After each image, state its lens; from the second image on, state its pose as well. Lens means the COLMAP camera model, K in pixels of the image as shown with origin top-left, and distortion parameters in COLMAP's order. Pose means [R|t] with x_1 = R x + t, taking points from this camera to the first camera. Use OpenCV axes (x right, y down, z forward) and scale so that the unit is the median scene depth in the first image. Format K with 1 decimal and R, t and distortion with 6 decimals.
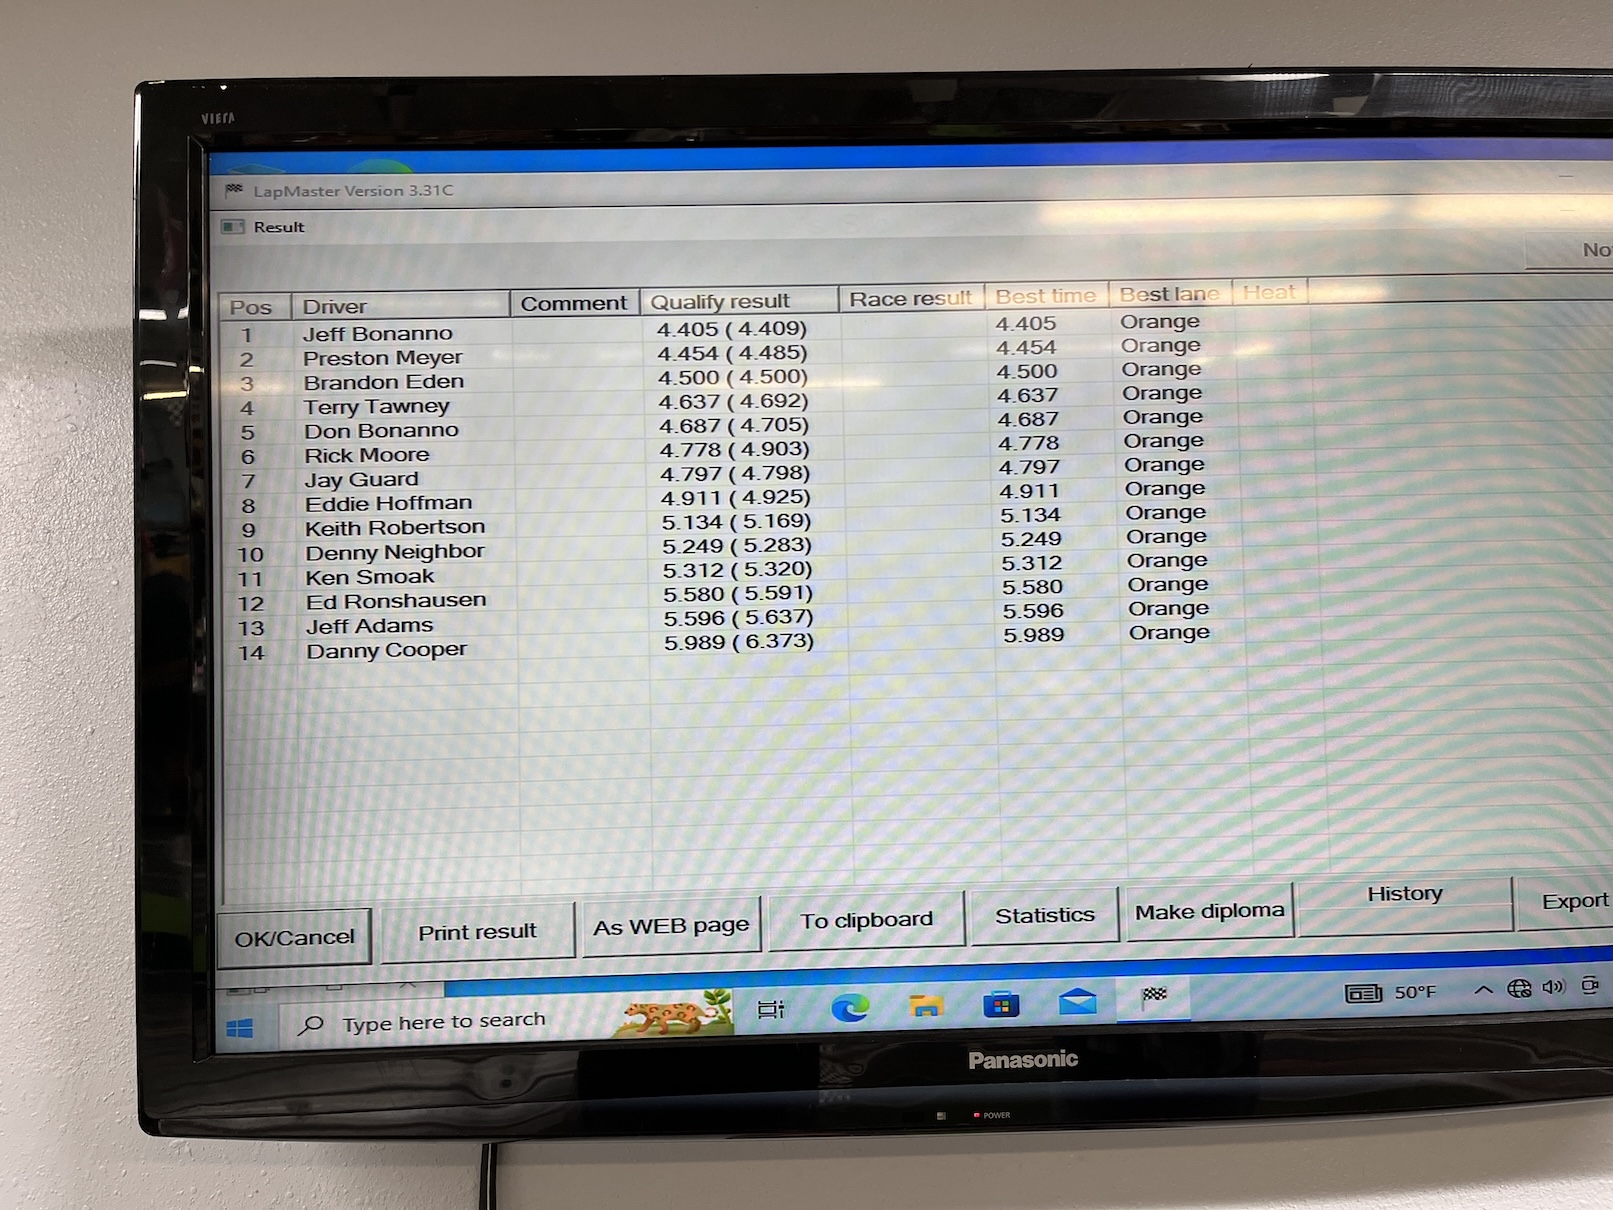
lens RADIAL K [[1240.1, 0, 802.6], [0, 1240.1, 617.2], [0, 0, 1]] dist [0.048558, -0.073915]
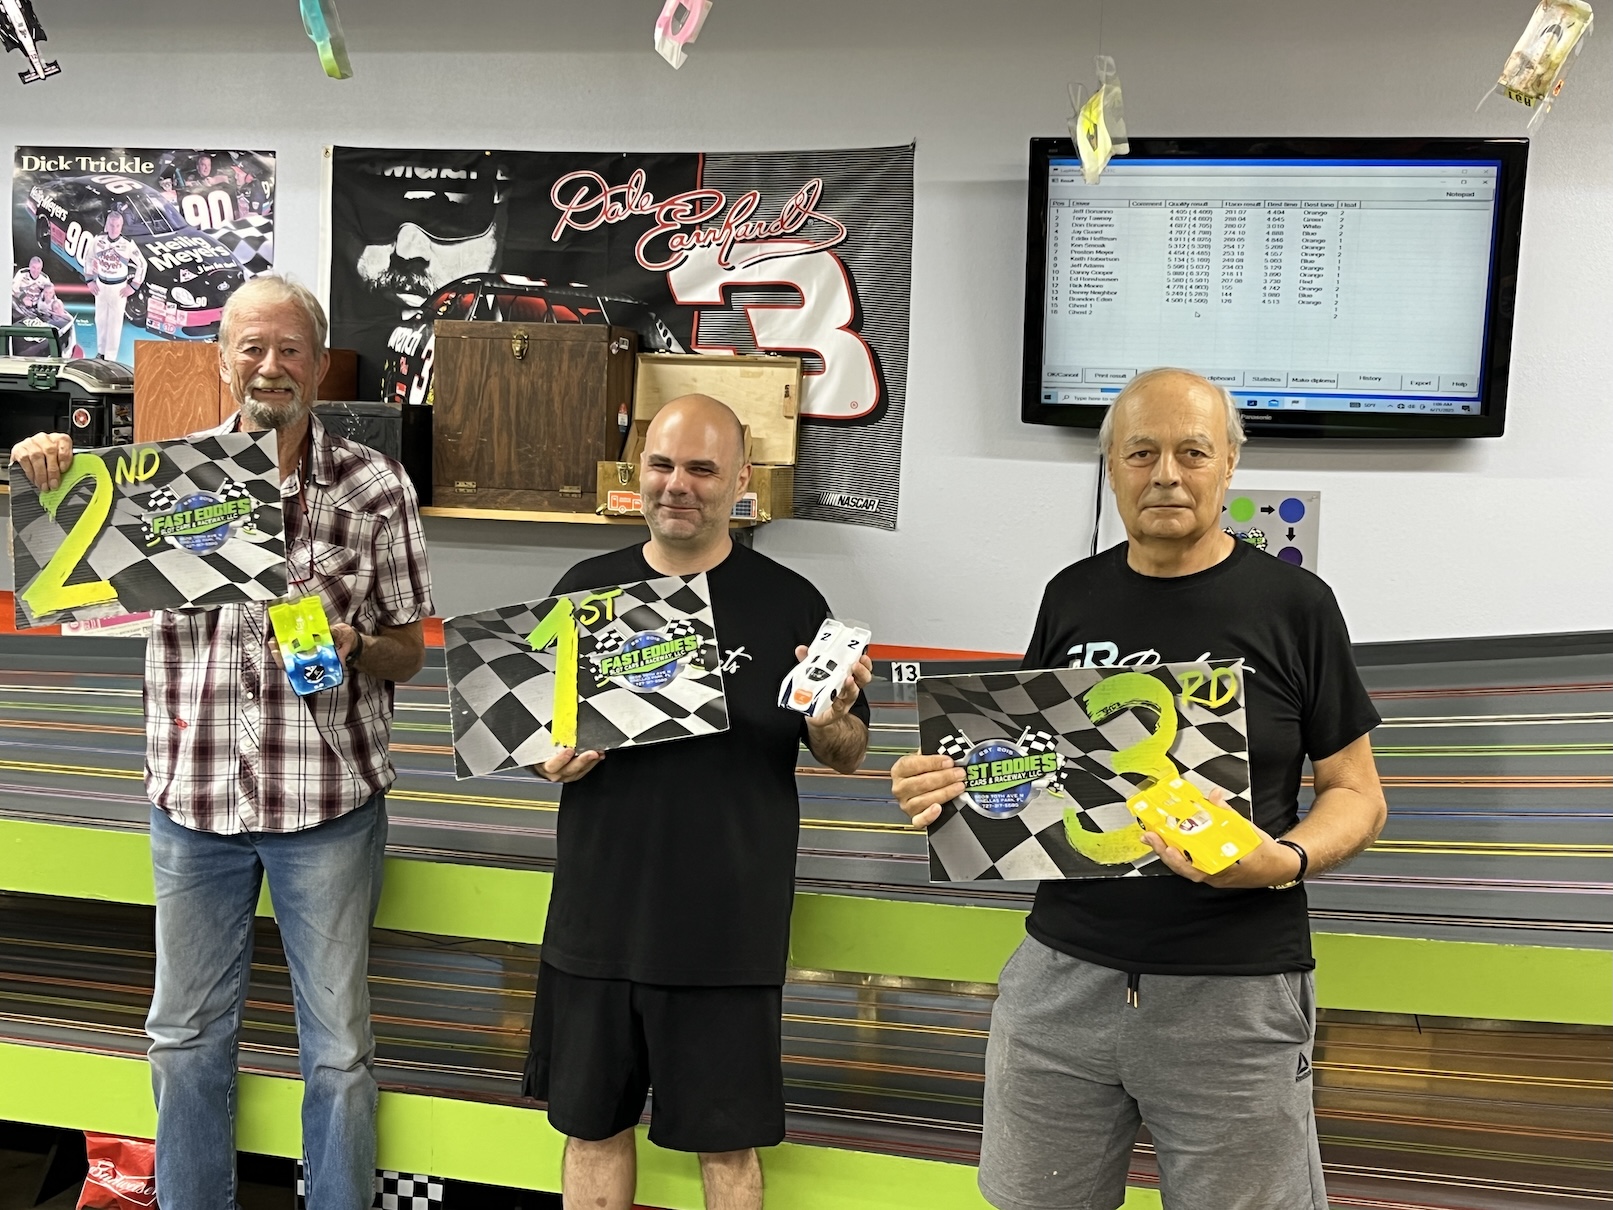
lens RADIAL K [[1959.8, 0, 832.2], [0, 1959.8, 614.0], [0, 0, 1]] dist [0.092930, 0.000000]
pose [[0.972005, 0.080420, -0.220768, 0.288585], [-0.017454, 0.961719, 0.273480, -0.659258], [0.234310, -0.261971, 0.936200, -4.899815]]
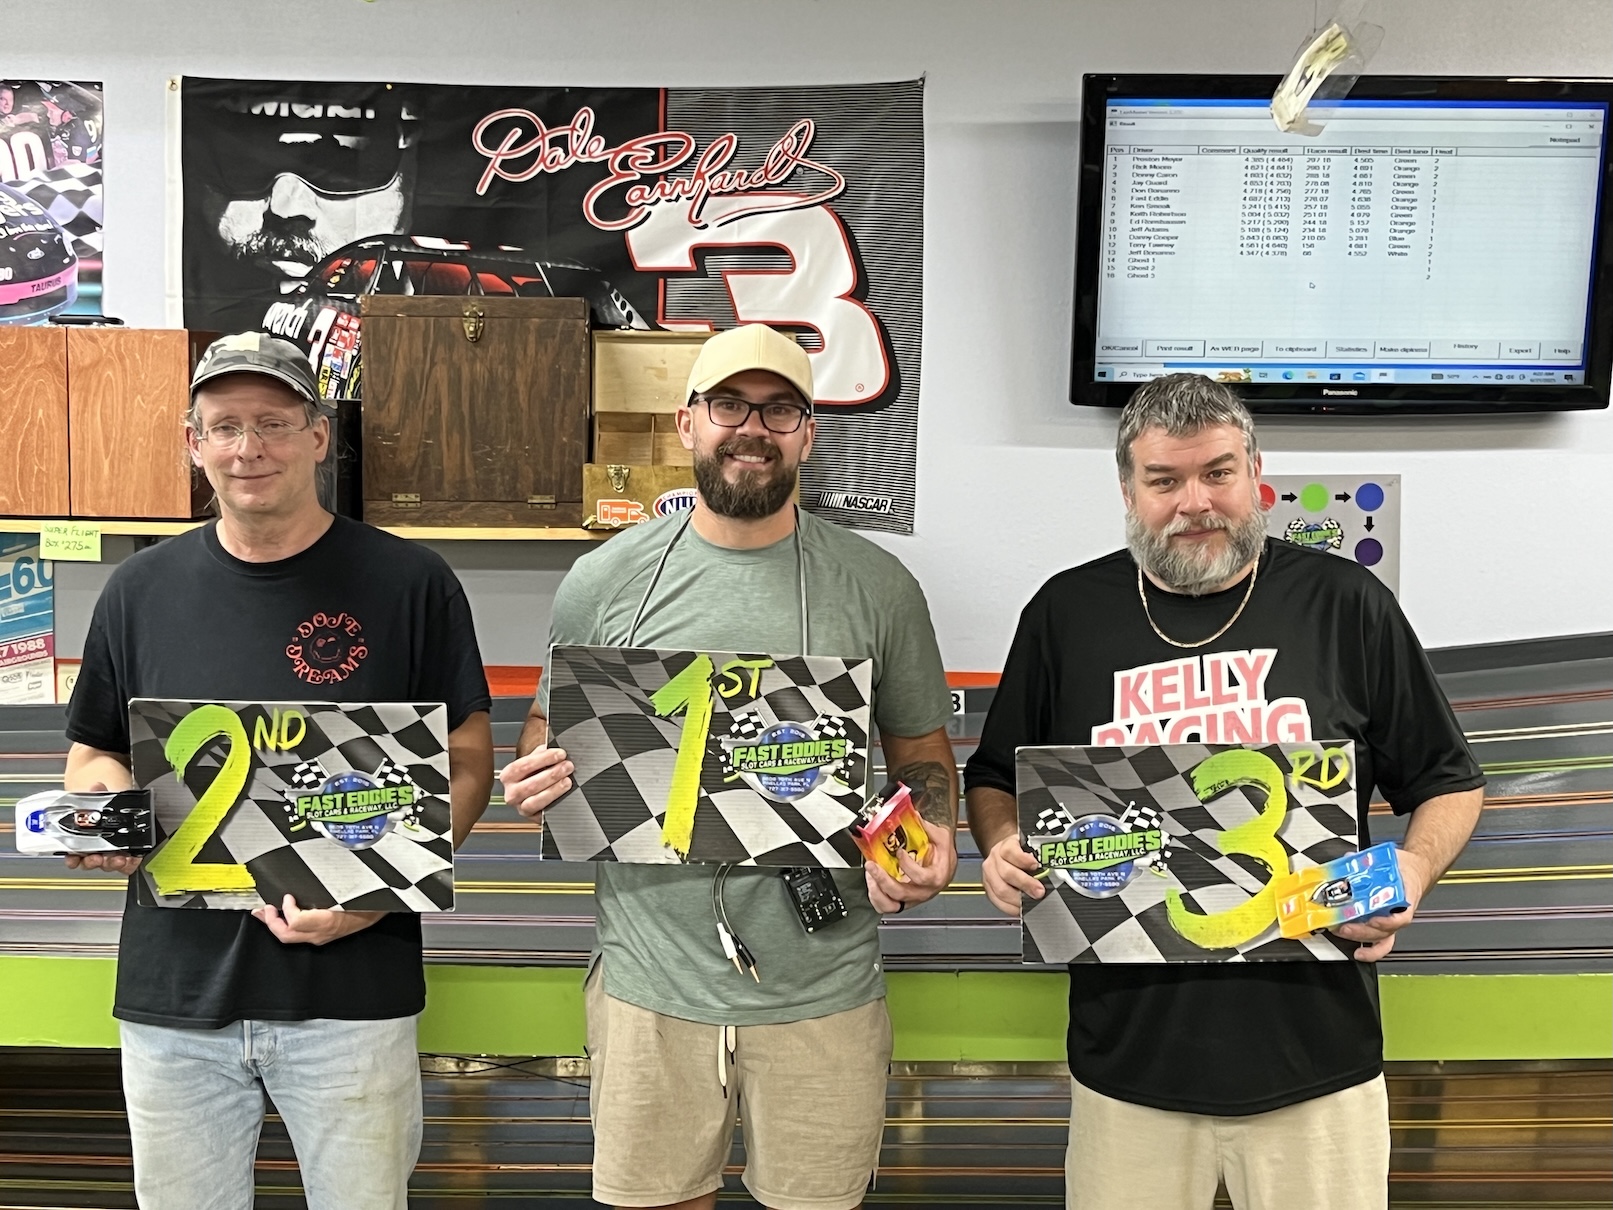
lens RADIAL K [[2347.9, 0, 815.9], [0, 2347.9, 606.7], [0, 0, 1]] dist [0.094484, 0.000000]
pose [[0.999173, 0.037895, -0.014763, -1.070389], [-0.032677, 0.964160, 0.263300, -0.680416], [0.024211, -0.262600, 0.964601, -5.086932]]
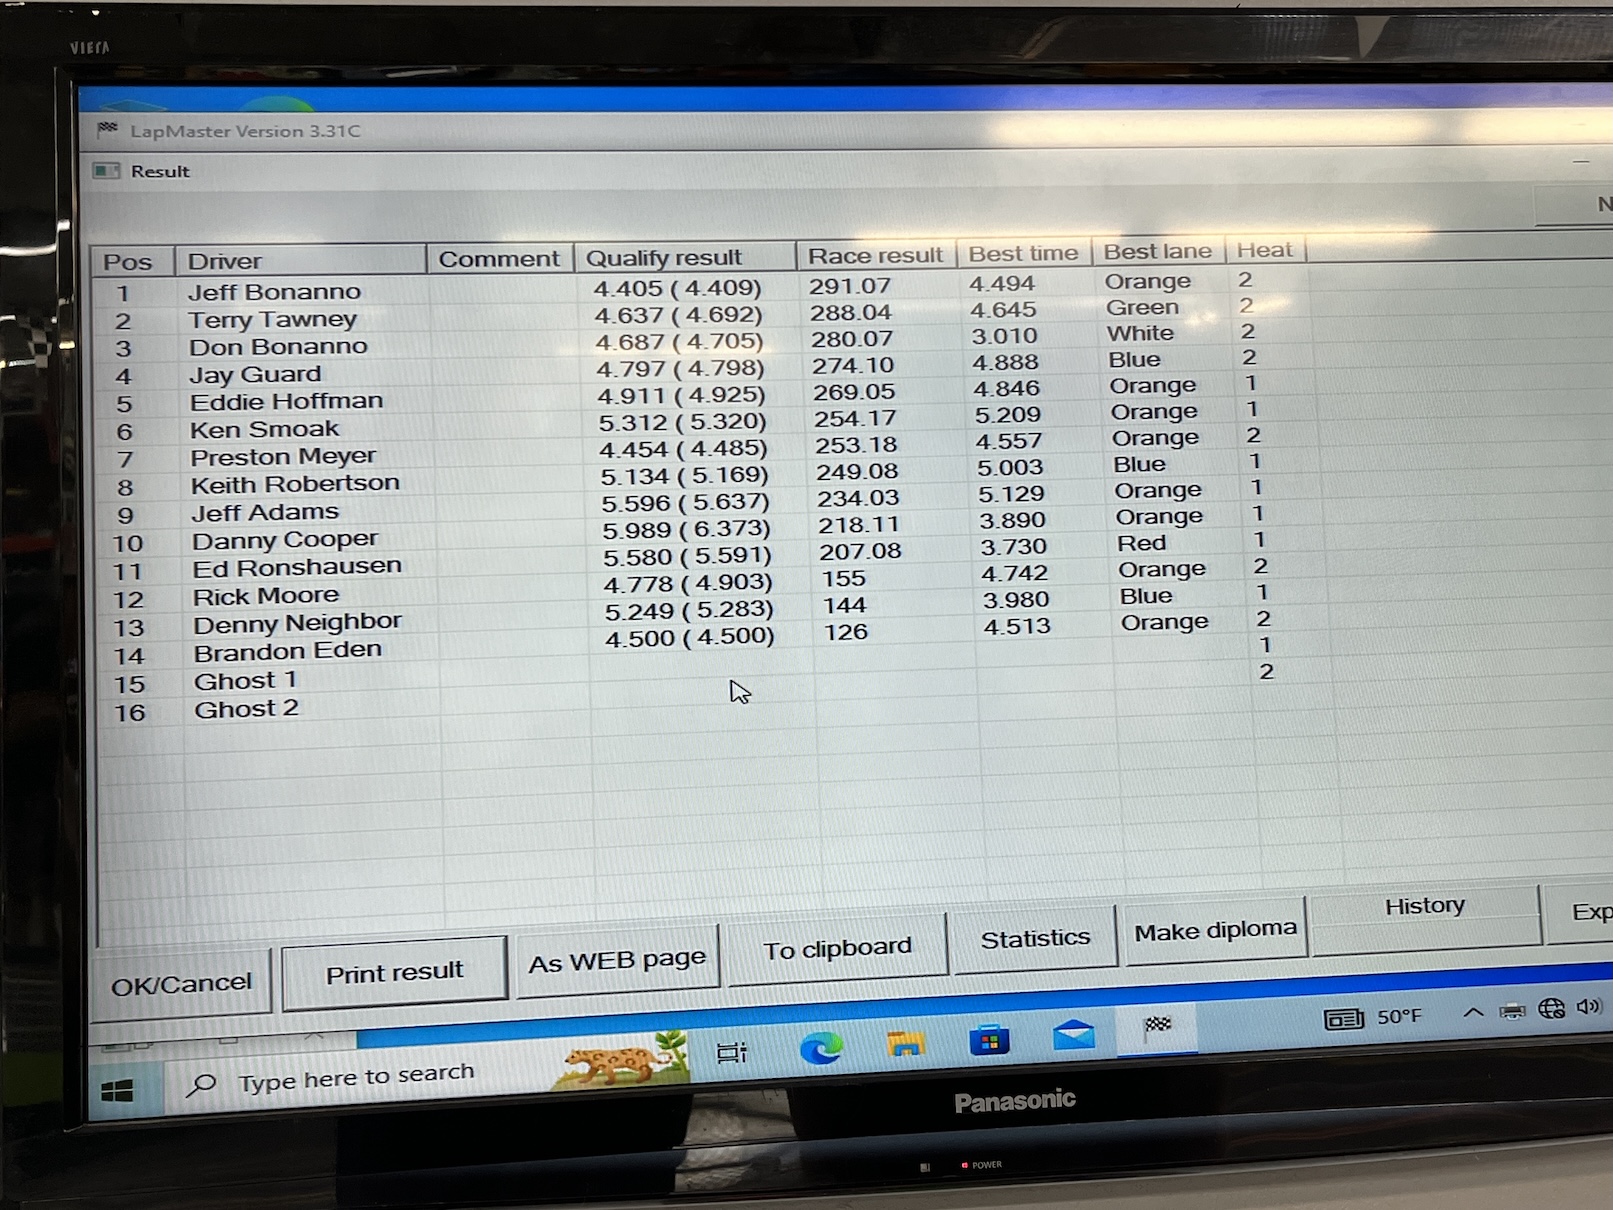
lens RADIAL K [[1745.9, 0, 793.0], [0, 1745.9, 608.1], [0, 0, 1]] dist [0.028264, 0.000000]
pose [[0.997170, -0.010365, 0.074460, -0.070543], [0.013339, 0.999129, -0.039549, 0.049107], [-0.073985, 0.040431, 0.996439, -0.249386]]
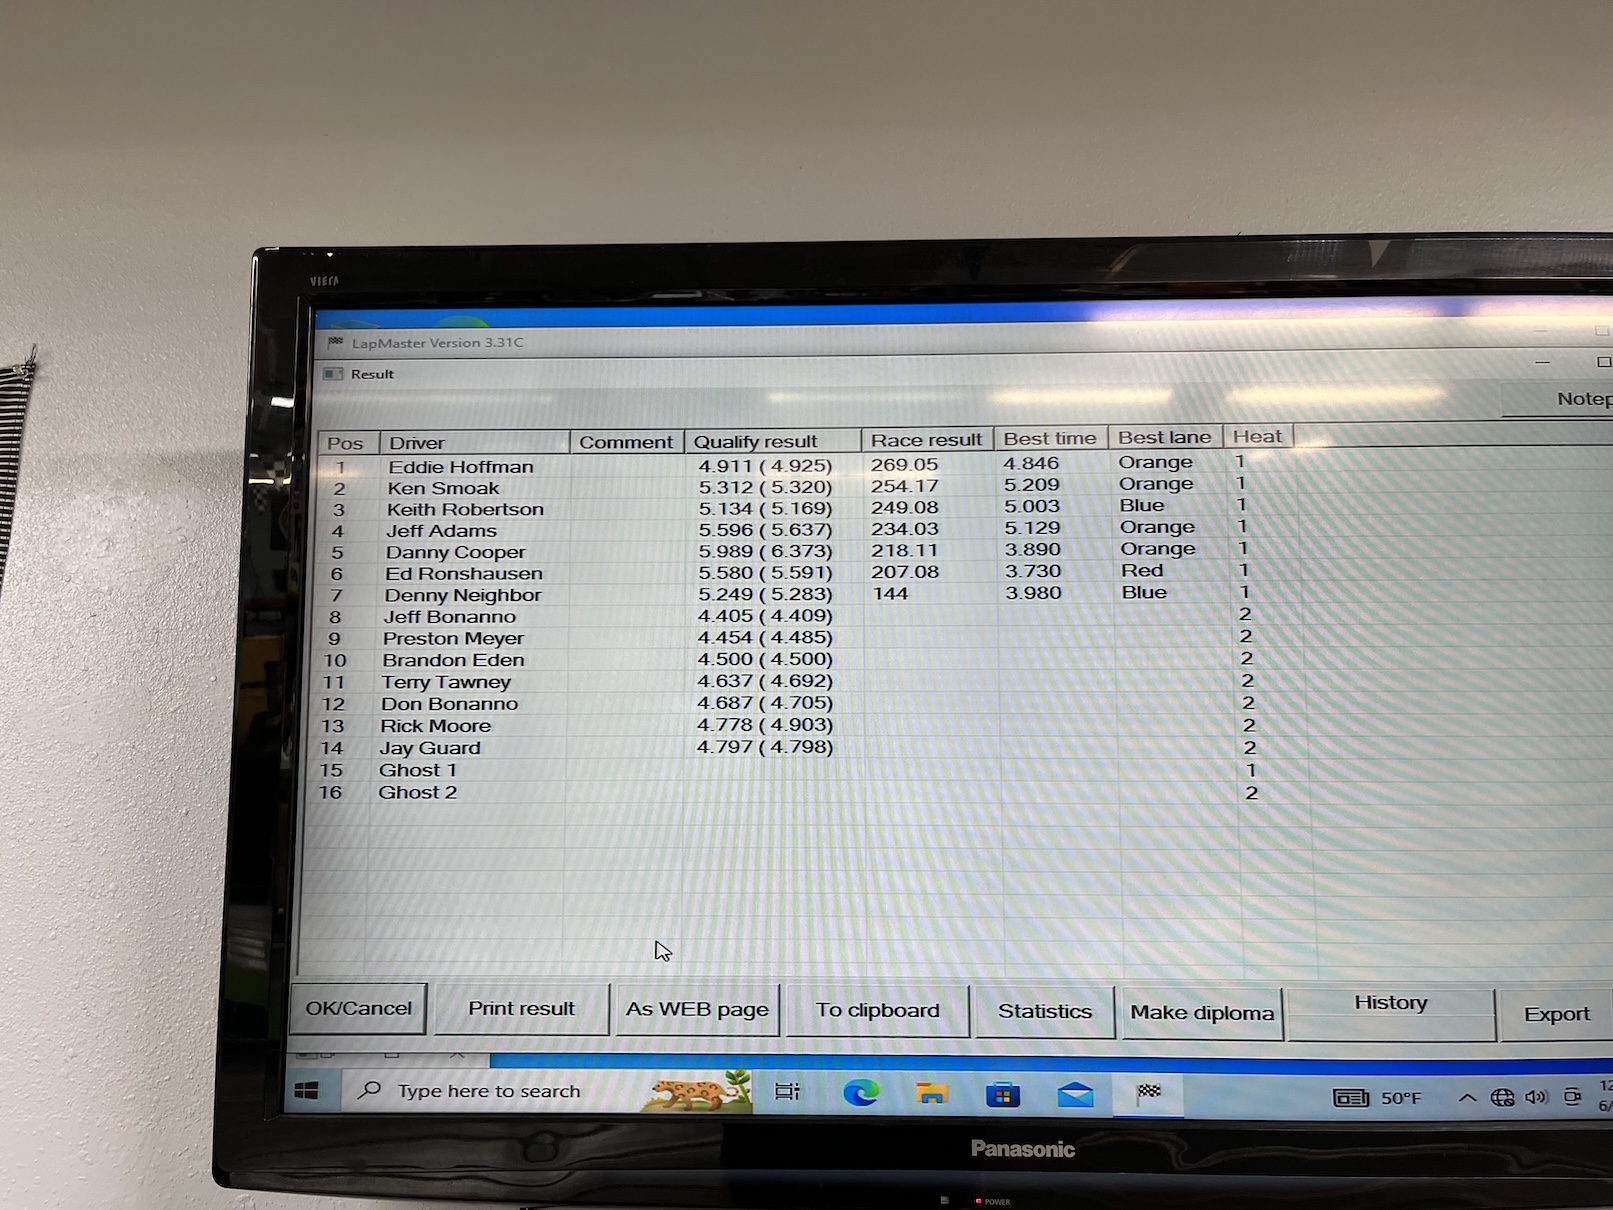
lens RADIAL K [[1240.1, 0, 788.8], [0, 1240.1, 618.7], [0, 0, 1]] dist [0.048558, -0.073915]
pose [[0.998213, 0.016833, -0.057342, 0.030721], [-0.020550, 0.997683, -0.064858, -0.022945], [0.056118, 0.065920, 0.996246, -0.100831]]
